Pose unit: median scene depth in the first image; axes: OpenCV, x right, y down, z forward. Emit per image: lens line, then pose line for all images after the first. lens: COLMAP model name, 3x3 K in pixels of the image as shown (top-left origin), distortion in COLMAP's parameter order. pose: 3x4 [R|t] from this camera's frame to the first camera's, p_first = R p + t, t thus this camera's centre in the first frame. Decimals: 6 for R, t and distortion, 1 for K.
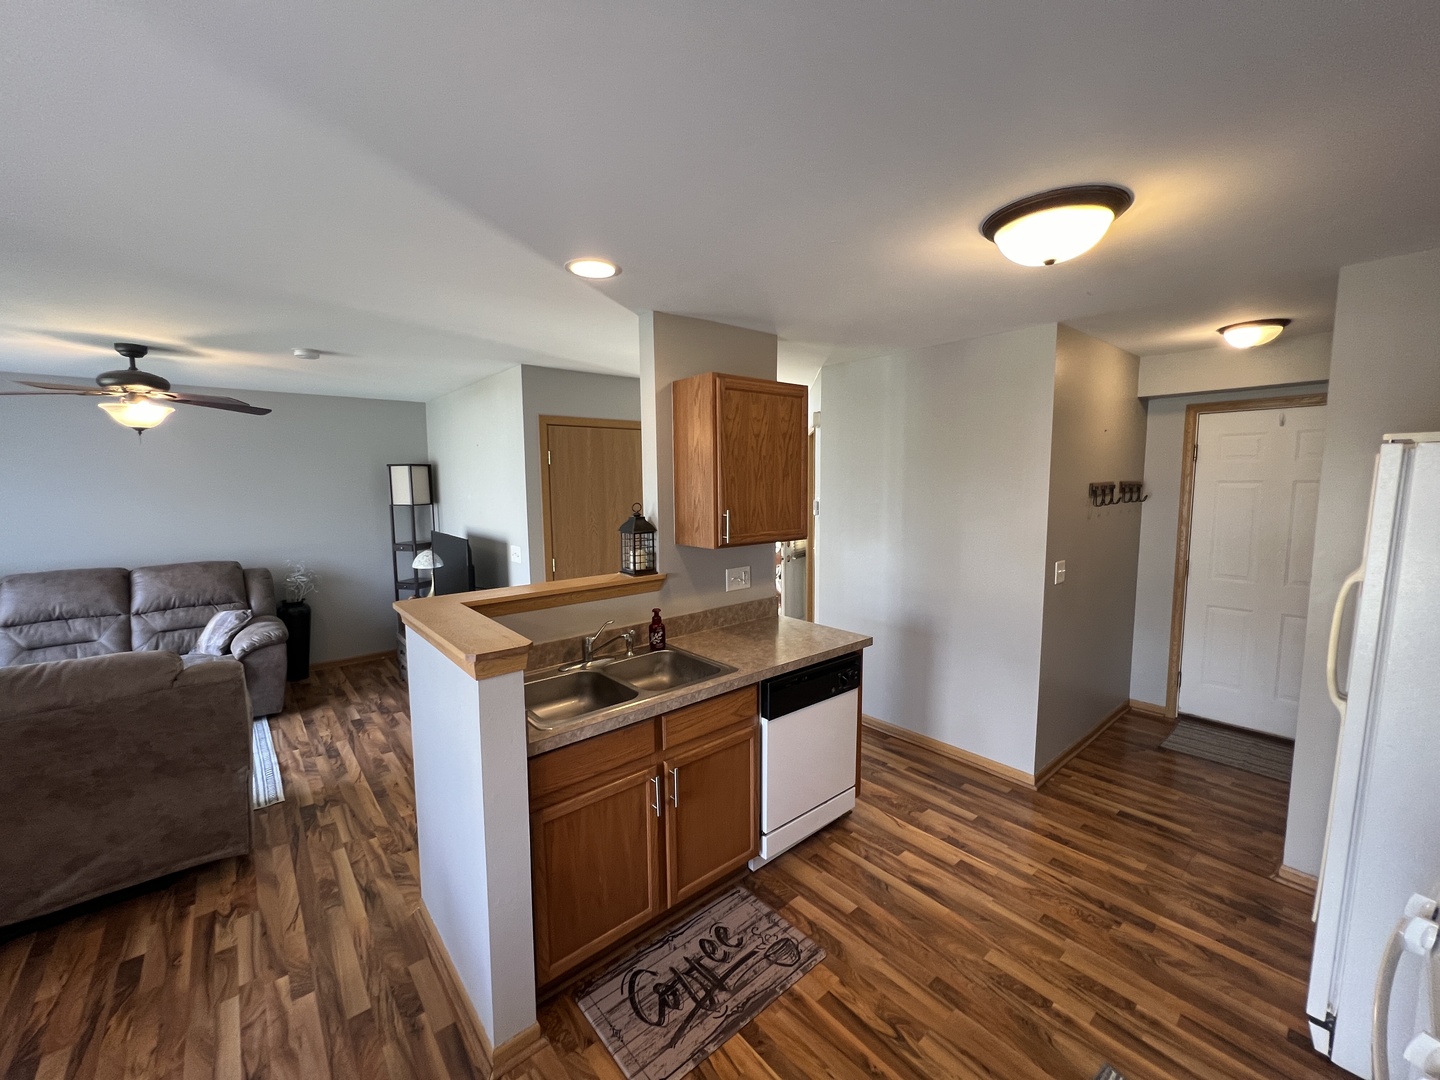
lens RADIAL K [[578.3, 0, 716.2], [0, 578.3, 537.7], [0, 0, 1]] dist [-0.001296, -0.000050]
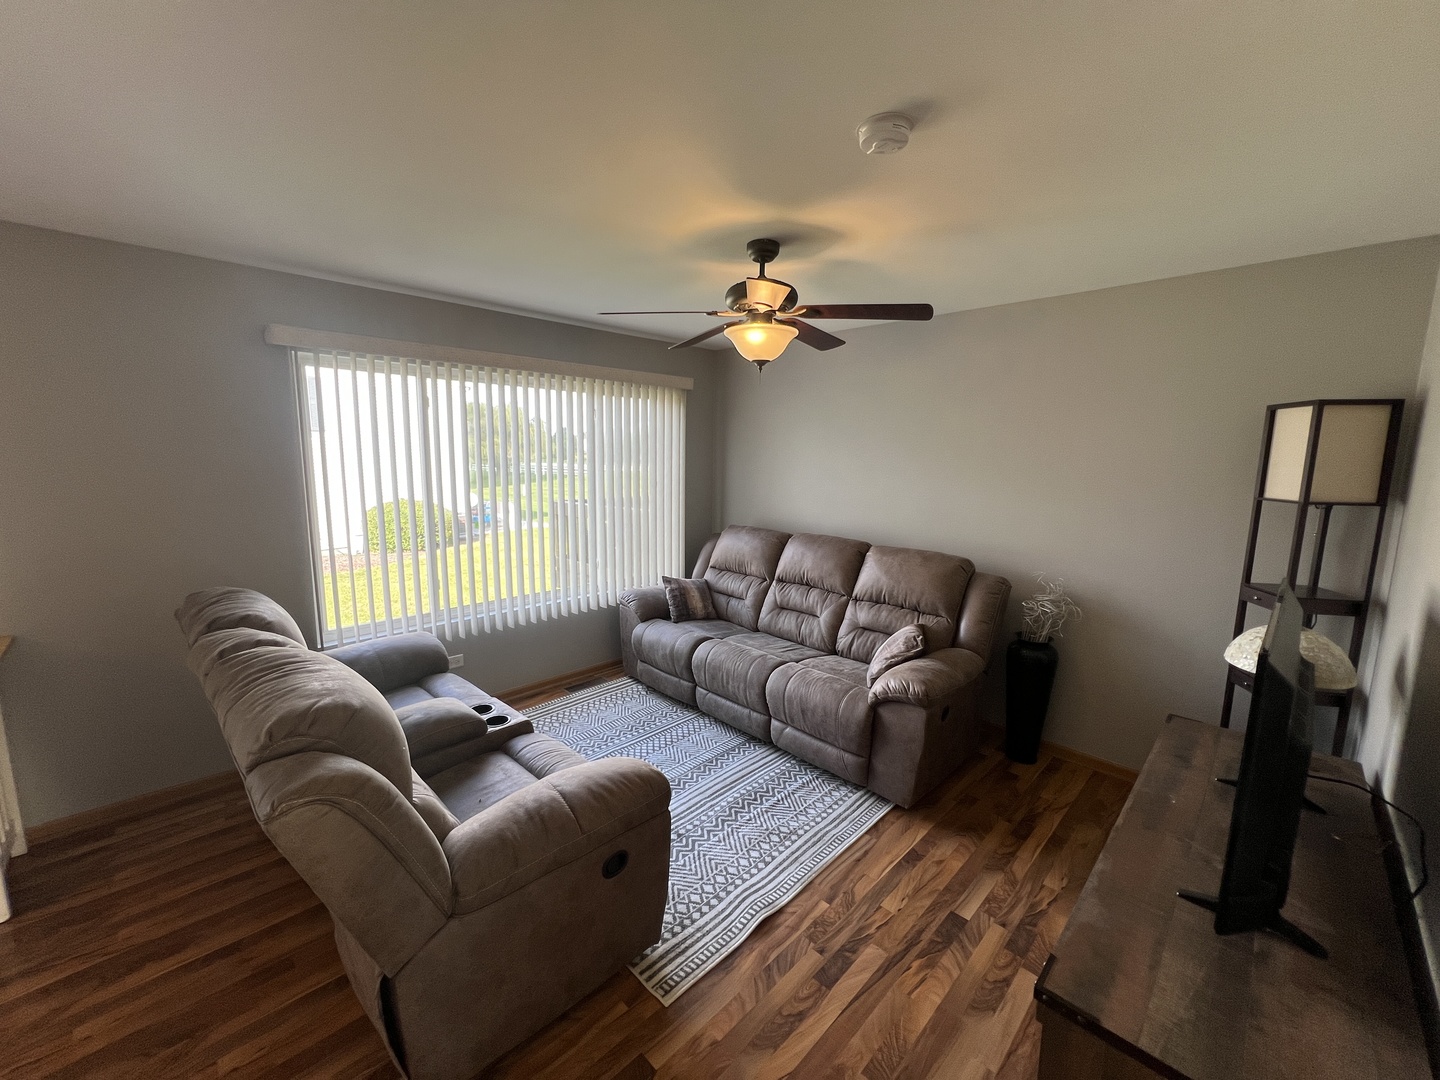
lens RADIAL K [[586.0, 0, 722.2], [0, 586.0, 536.2], [0, 0, 1]] dist [-0.001467, -0.000143]
pose [[0.089488, 0.151862, -0.984342, -0.261000], [-0.116527, 0.983116, 0.141080, -0.075651], [0.989148, 0.102077, 0.105673, 0.957471]]
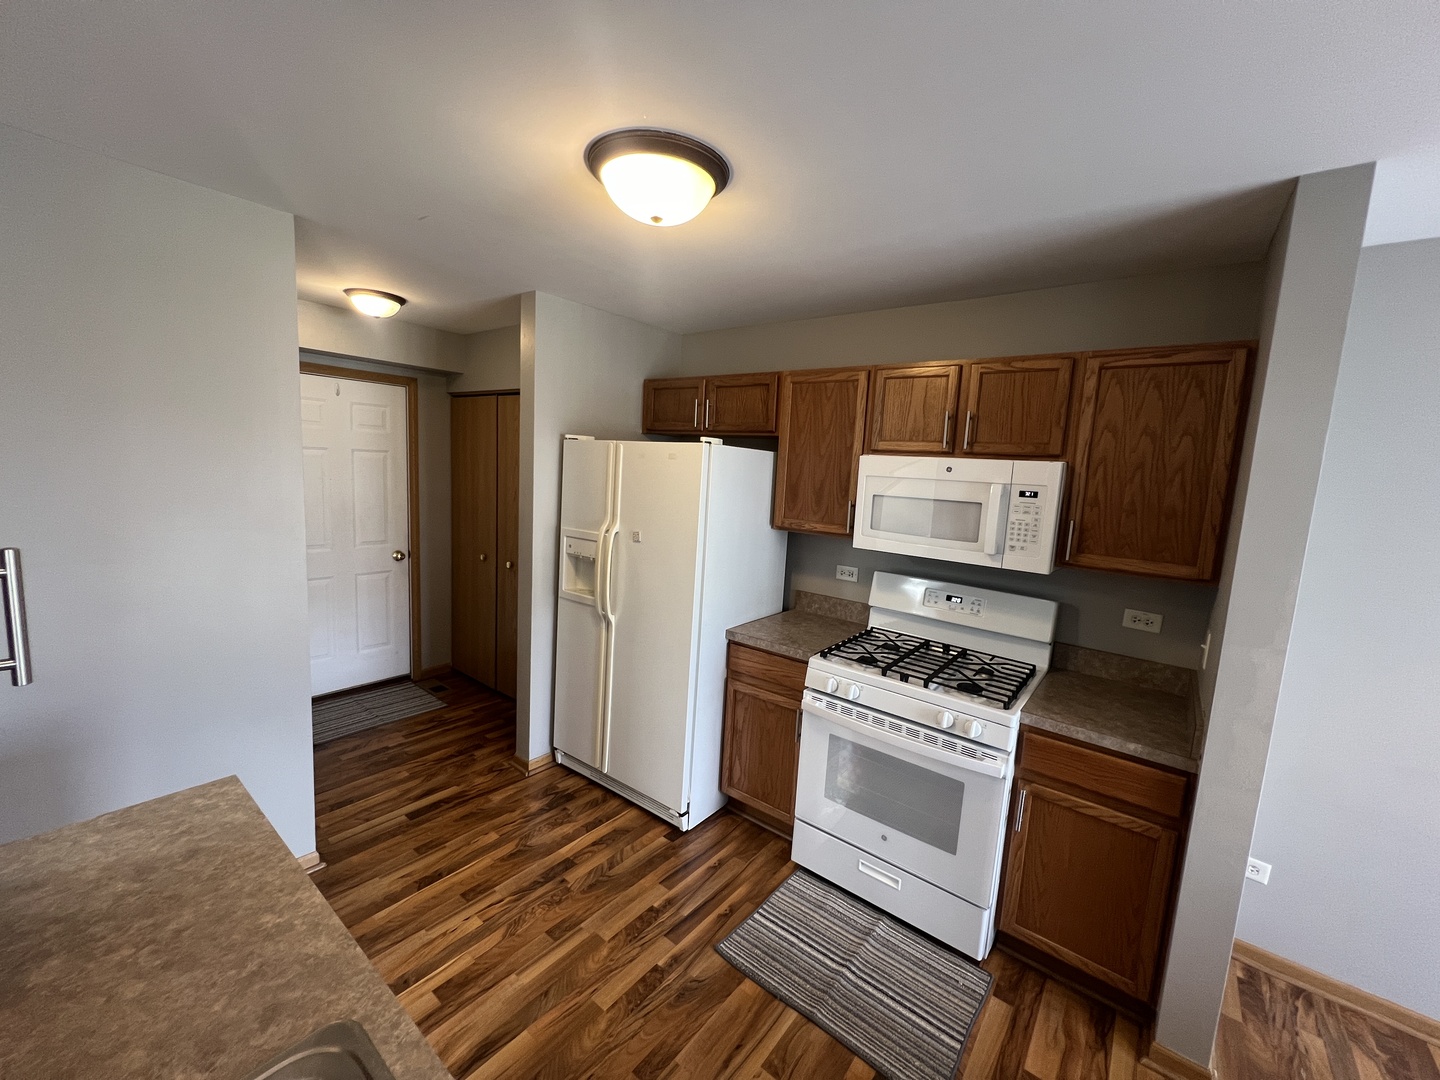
lens RADIAL K [[578.3, 0, 716.2], [0, 578.3, 537.7], [0, 0, 1]] dist [-0.001296, -0.000050]
pose [[-0.196611, -0.125133, 0.972464, -0.217923], [0.046259, 0.989534, 0.136682, -0.058948], [-0.979390, 0.071859, -0.188764, 0.632184]]
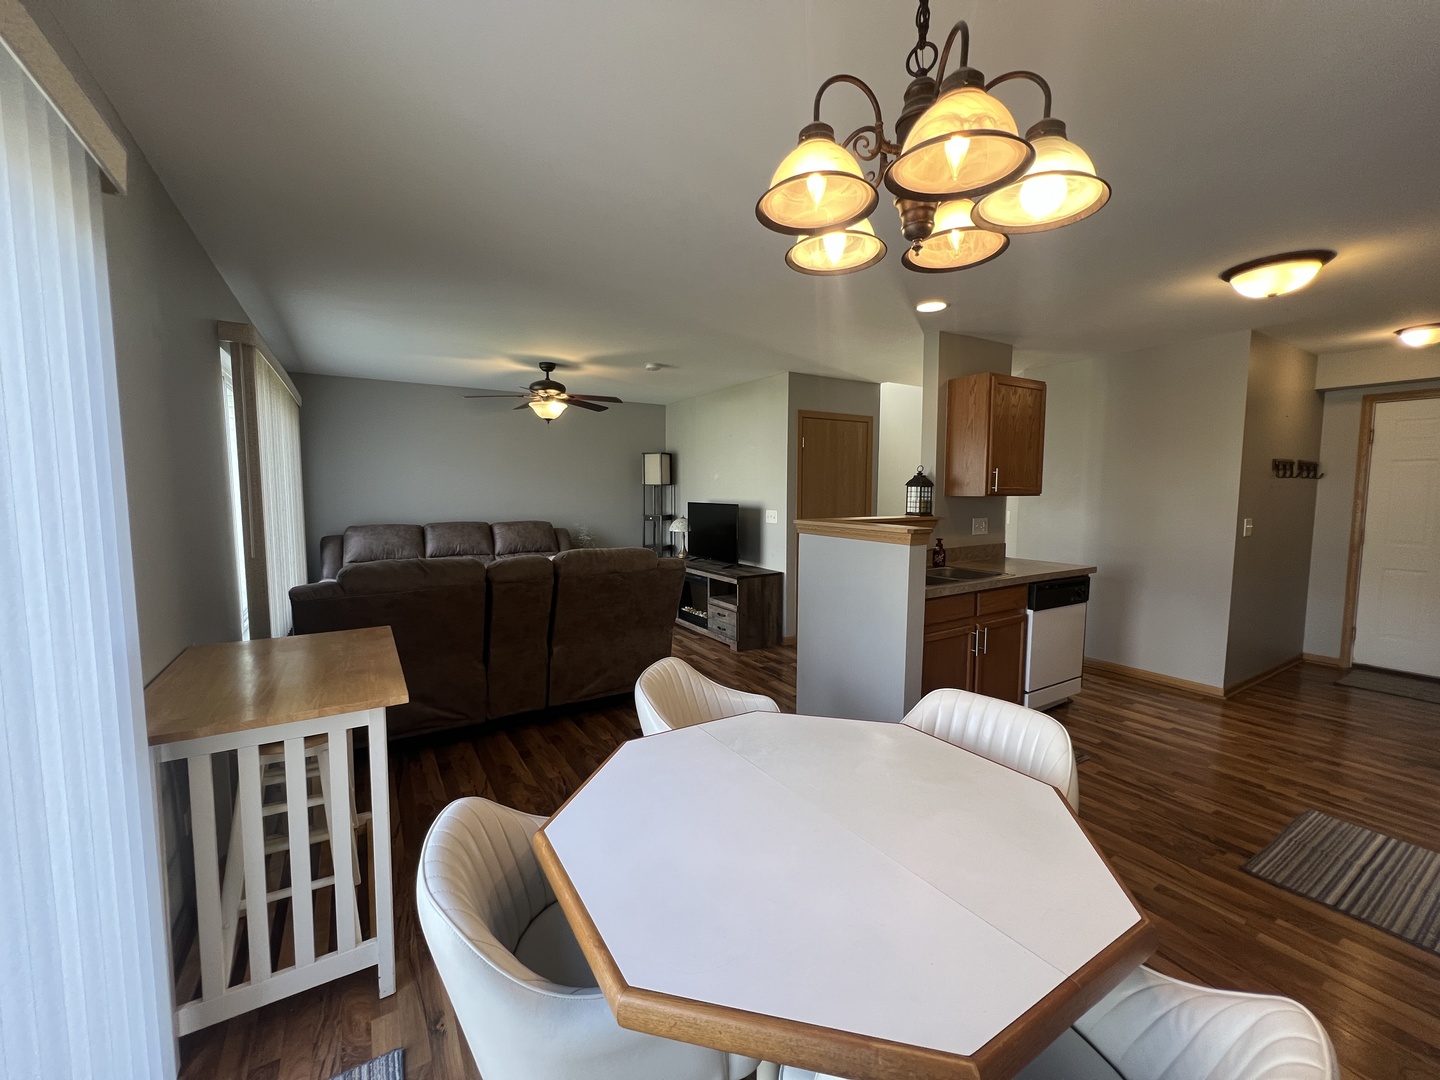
lens RADIAL K [[579.6, 0, 716.5], [0, 579.6, 538.8], [0, 0, 1]] dist [0.001022, -0.000317]
pose [[0.989360, 0.022393, -0.143752, -0.377315], [-0.024703, 0.999592, -0.014307, 0.135292], [0.143373, 0.017706, 0.989510, -0.424675]]
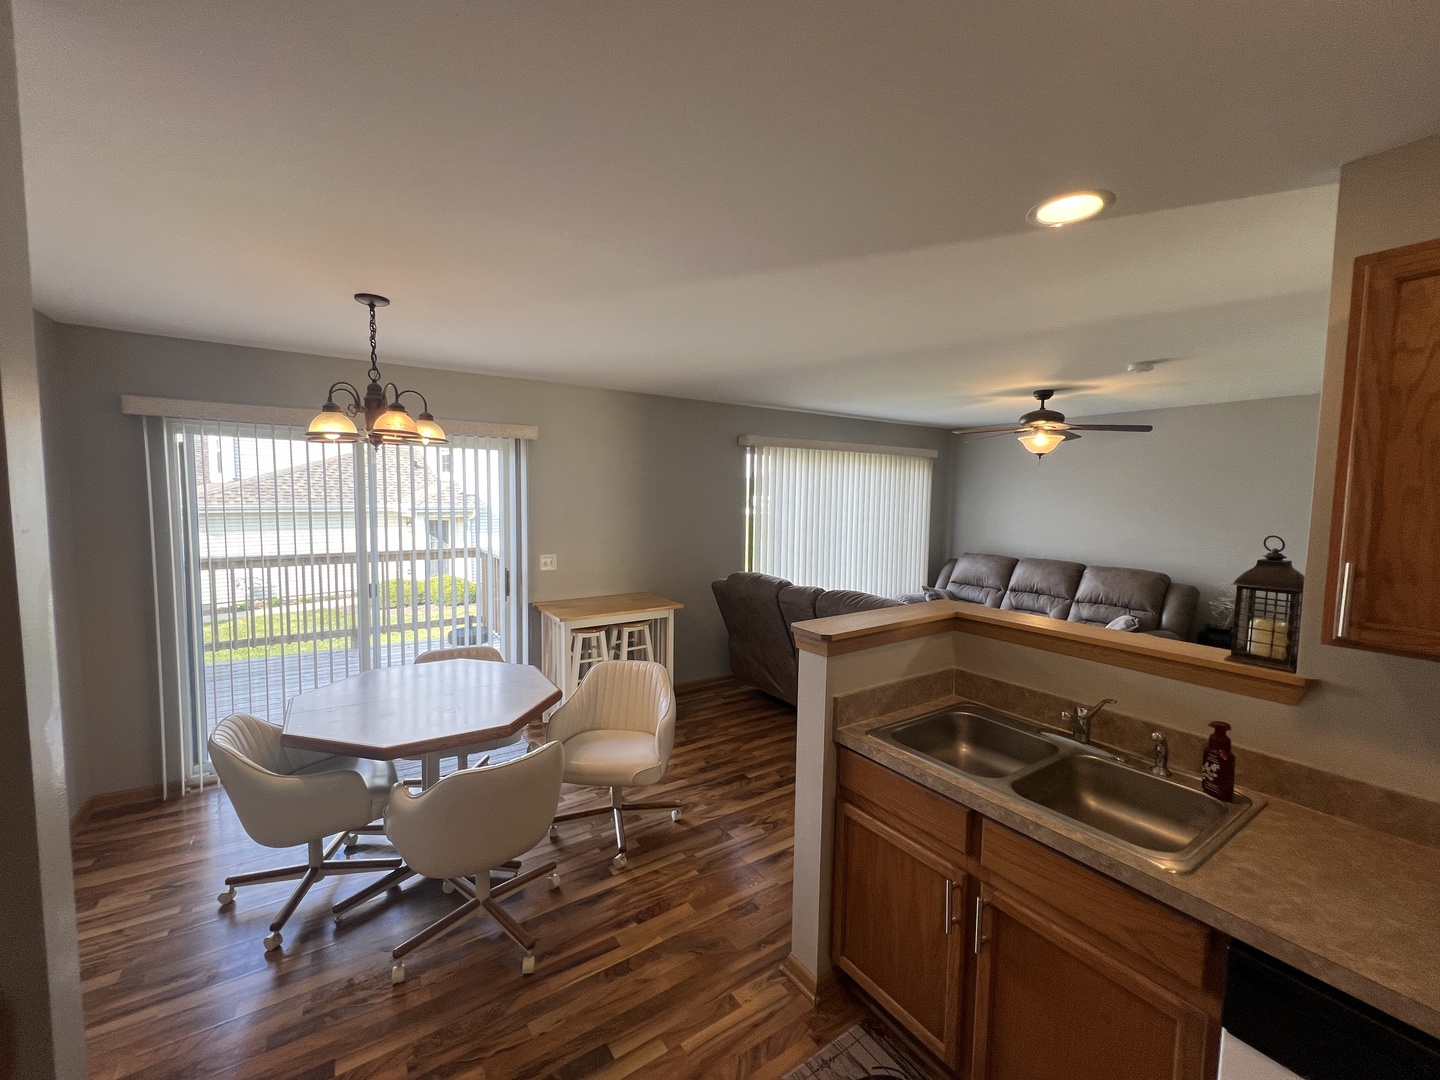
lens RADIAL K [[578.3, 0, 716.2], [0, 578.3, 537.7], [0, 0, 1]] dist [-0.001296, -0.000050]
pose [[-0.117237, 0.079929, -0.989882, 0.421088], [-0.112760, 0.989239, 0.093232, -0.043877], [0.986682, 0.122549, -0.106963, 0.470711]]
